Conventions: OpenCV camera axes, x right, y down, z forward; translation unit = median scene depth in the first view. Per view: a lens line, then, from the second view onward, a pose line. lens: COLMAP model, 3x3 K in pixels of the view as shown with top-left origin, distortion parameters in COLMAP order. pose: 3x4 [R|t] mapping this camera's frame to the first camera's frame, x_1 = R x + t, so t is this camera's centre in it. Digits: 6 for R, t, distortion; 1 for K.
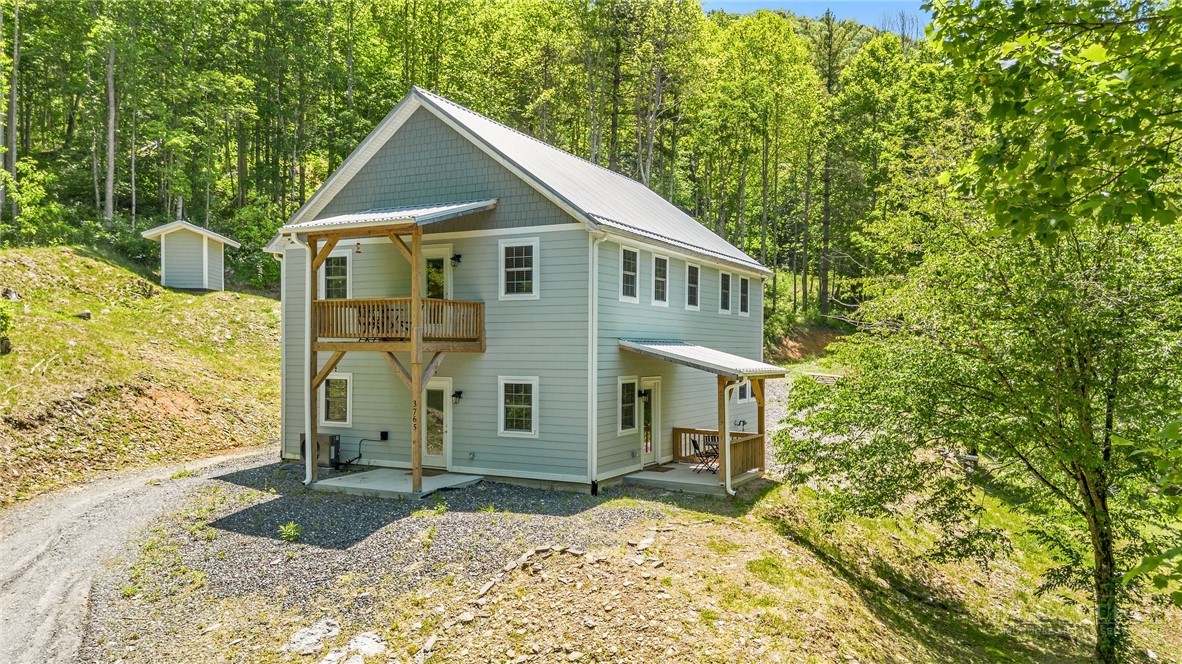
lens RADIAL K [[831.4, 0, 577.8], [0, 831.4, 327.8], [0, 0, 1]] dist [0.057603, 0.000001]
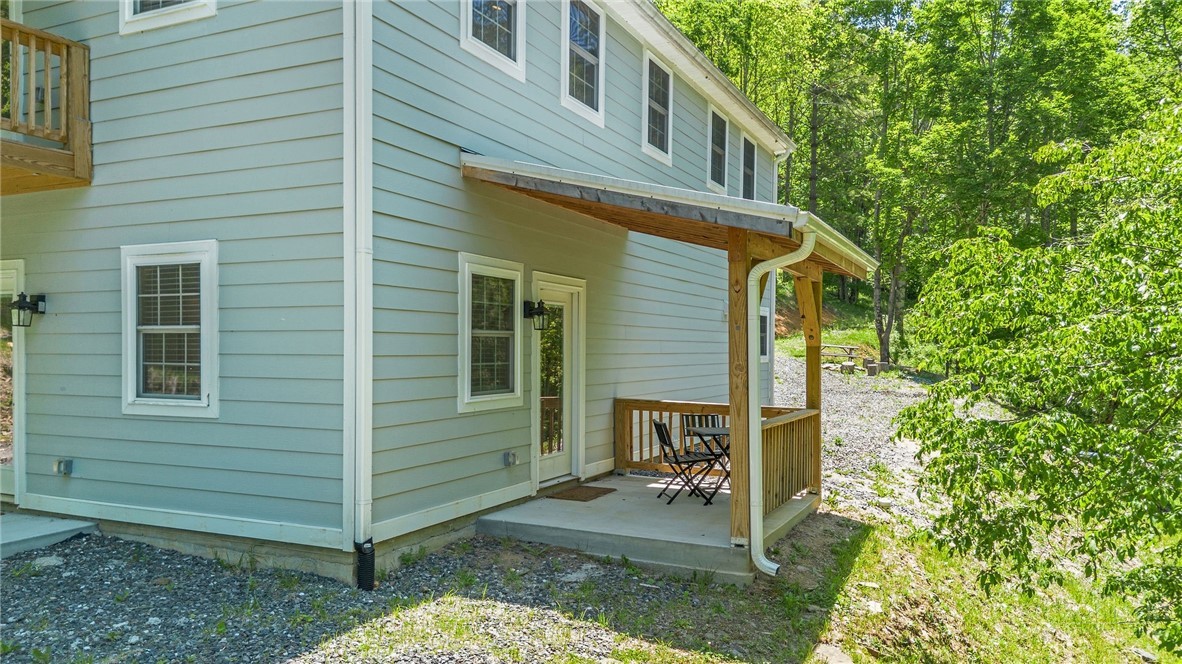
lens RADIAL K [[856.7, 0, 591.0], [0, 856.7, 332.0], [0, 0, 1]] dist [0.059661, -0.078564]
pose [[0.998137, 0.001741, 0.060988, 0.081723], [-0.002482, 0.999924, 0.012068, 0.087182], [-0.060962, -0.012197, 0.998066, 0.595716]]
